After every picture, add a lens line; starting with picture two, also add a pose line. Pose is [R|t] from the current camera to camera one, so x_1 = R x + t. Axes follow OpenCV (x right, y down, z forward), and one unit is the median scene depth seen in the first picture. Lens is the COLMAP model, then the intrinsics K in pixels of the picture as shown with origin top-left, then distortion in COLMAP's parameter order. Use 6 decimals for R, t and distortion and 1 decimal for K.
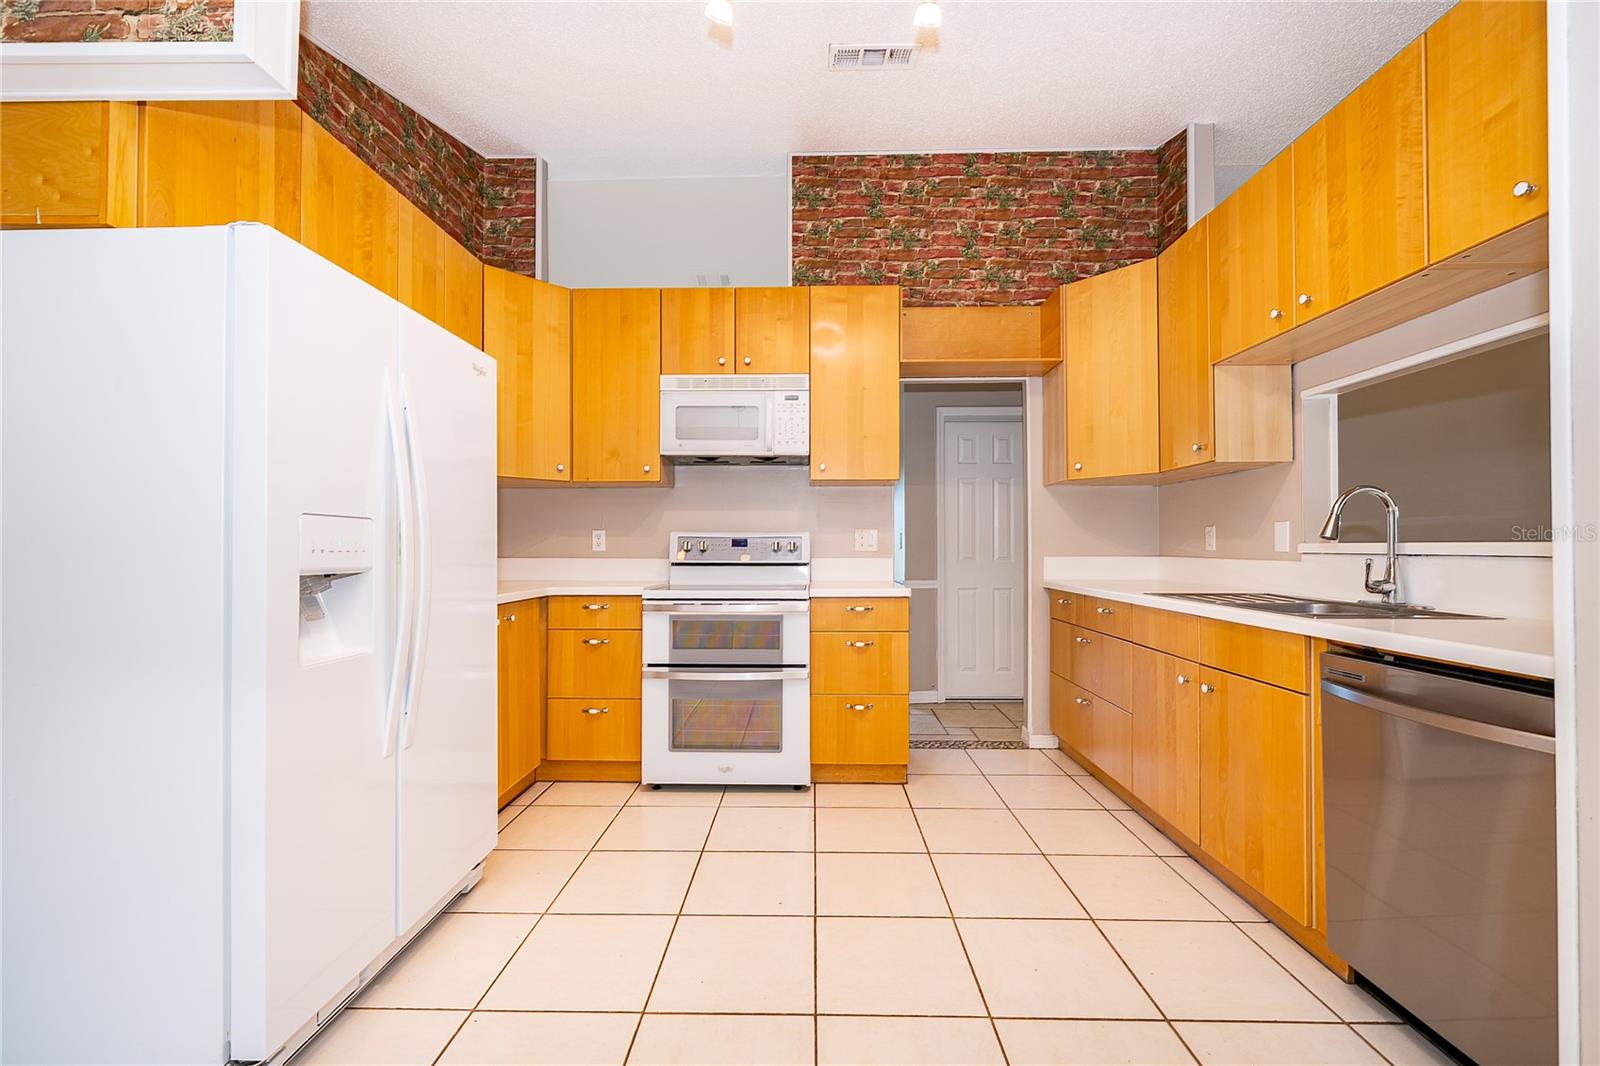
lens RADIAL K [[648.3, 0, 799.2], [0, 648.3, 542.9], [0, 0, 1]] dist [-0.001154, 0.000094]
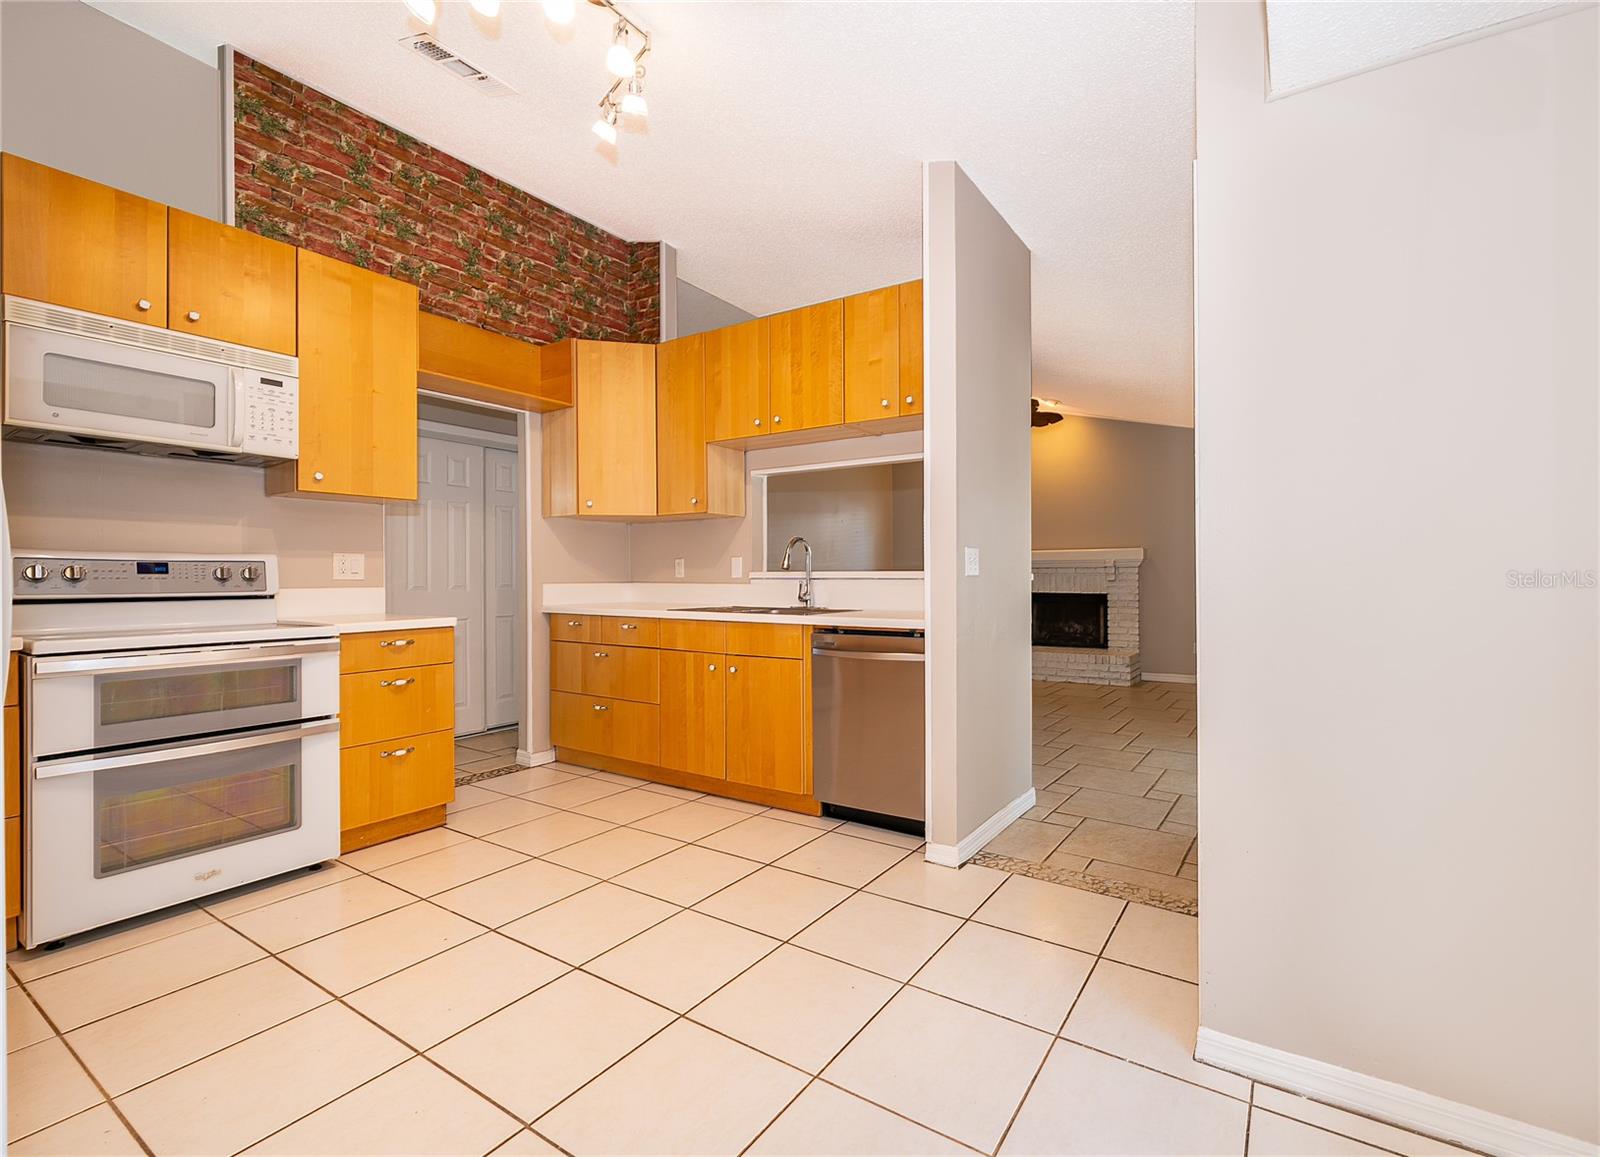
lens RADIAL K [[701.3, 0, 863.0], [0, 701.3, 576.1], [0, 0, 1]] dist [-0.000578, -0.000486]
pose [[0.510374, -0.001299, 0.859952, -0.380728], [-0.005838, 0.999971, 0.004975, 0.000247], [-0.859933, -0.007560, 0.510351, -0.042726]]
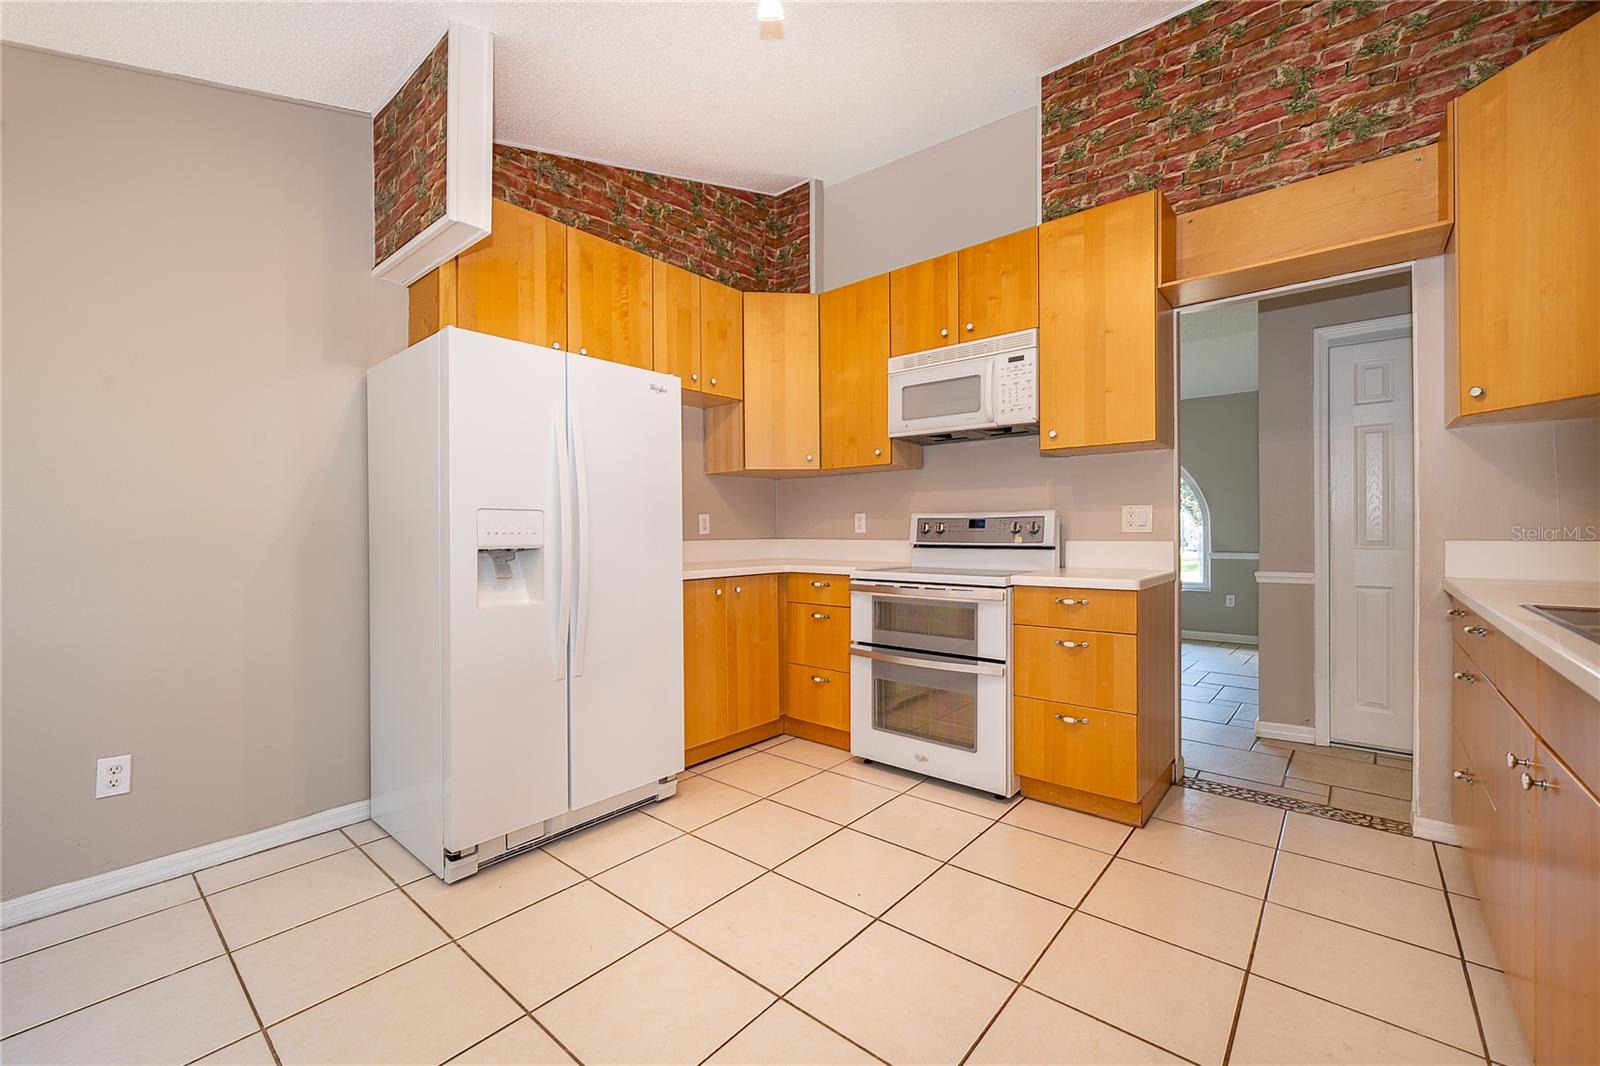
lens RADIAL K [[648.3, 0, 786.0], [0, 648.3, 533.8], [0, 0, 1]] dist [-0.001154, 0.000094]
pose [[0.772080, -0.001005, -0.635525, 0.313390], [0.010747, 0.999876, 0.011475, 0.000899], [0.635435, -0.015689, 0.771995, 0.117349]]
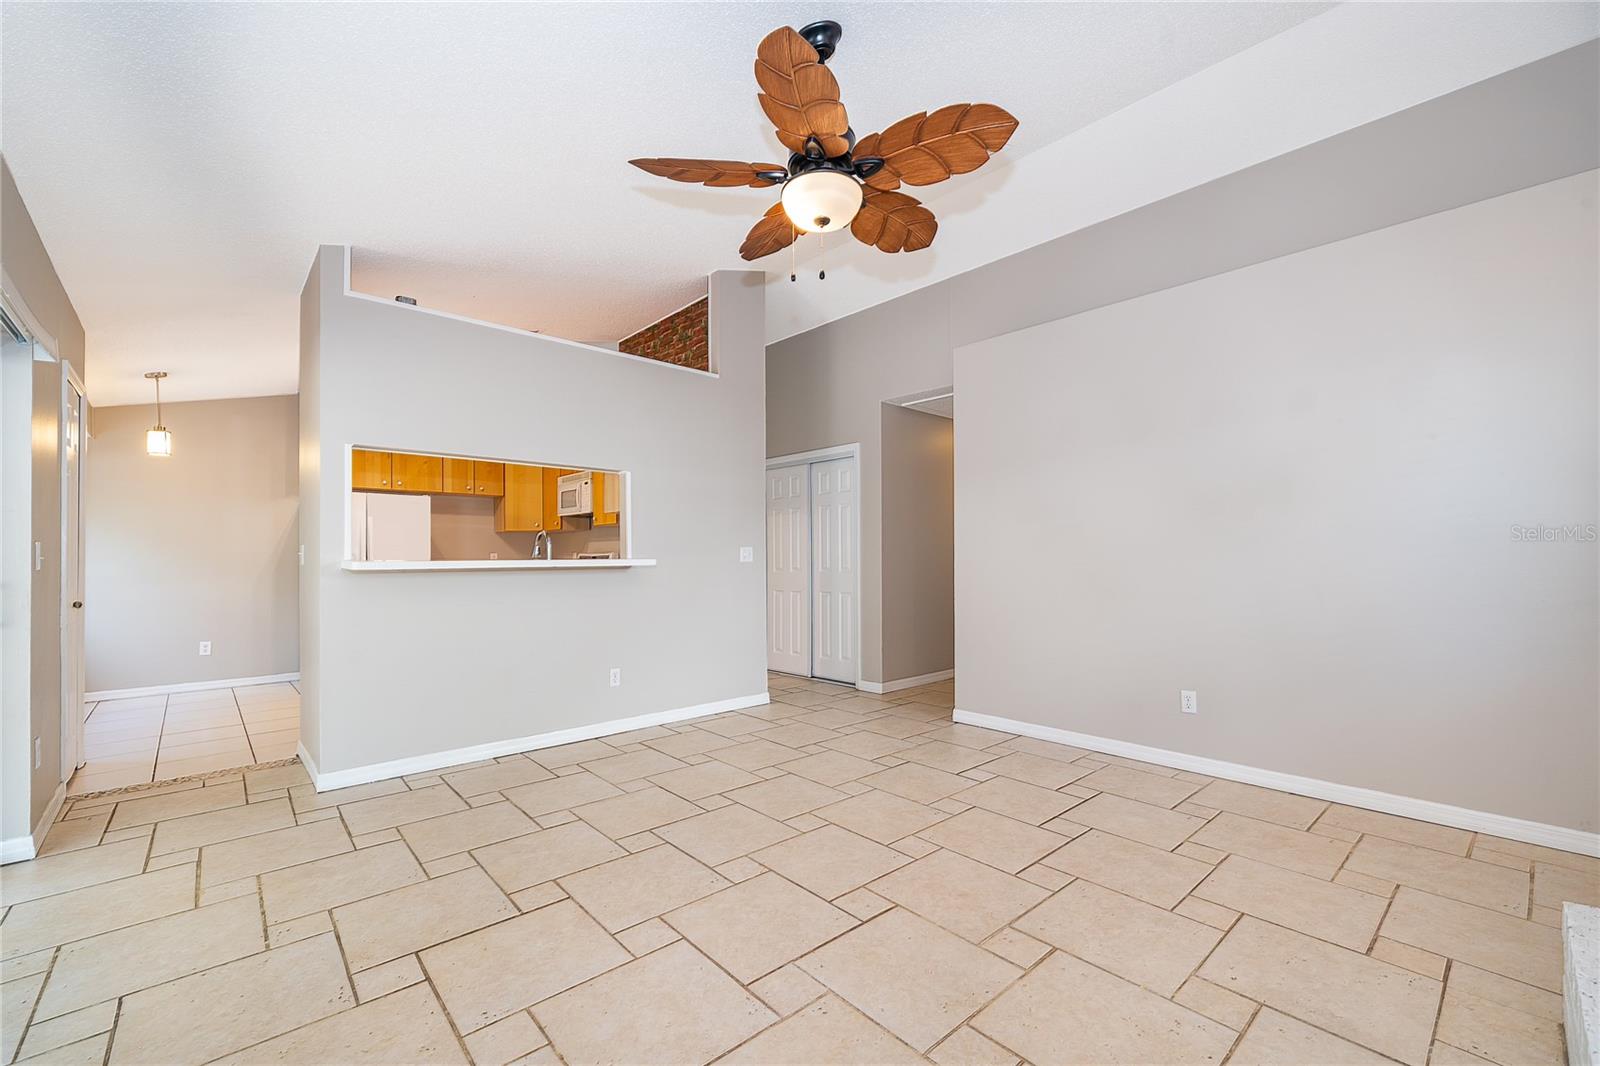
lens RADIAL K [[648.3, 0, 803.9], [0, 648.3, 559.9], [0, 0, 1]] dist [-0.001154, 0.000094]
pose [[0.702244, -0.003991, -0.711925, 1.842187], [0.009930, 0.999942, 0.004190, 0.003298], [0.711867, -0.010011, 0.702243, 0.108023]]
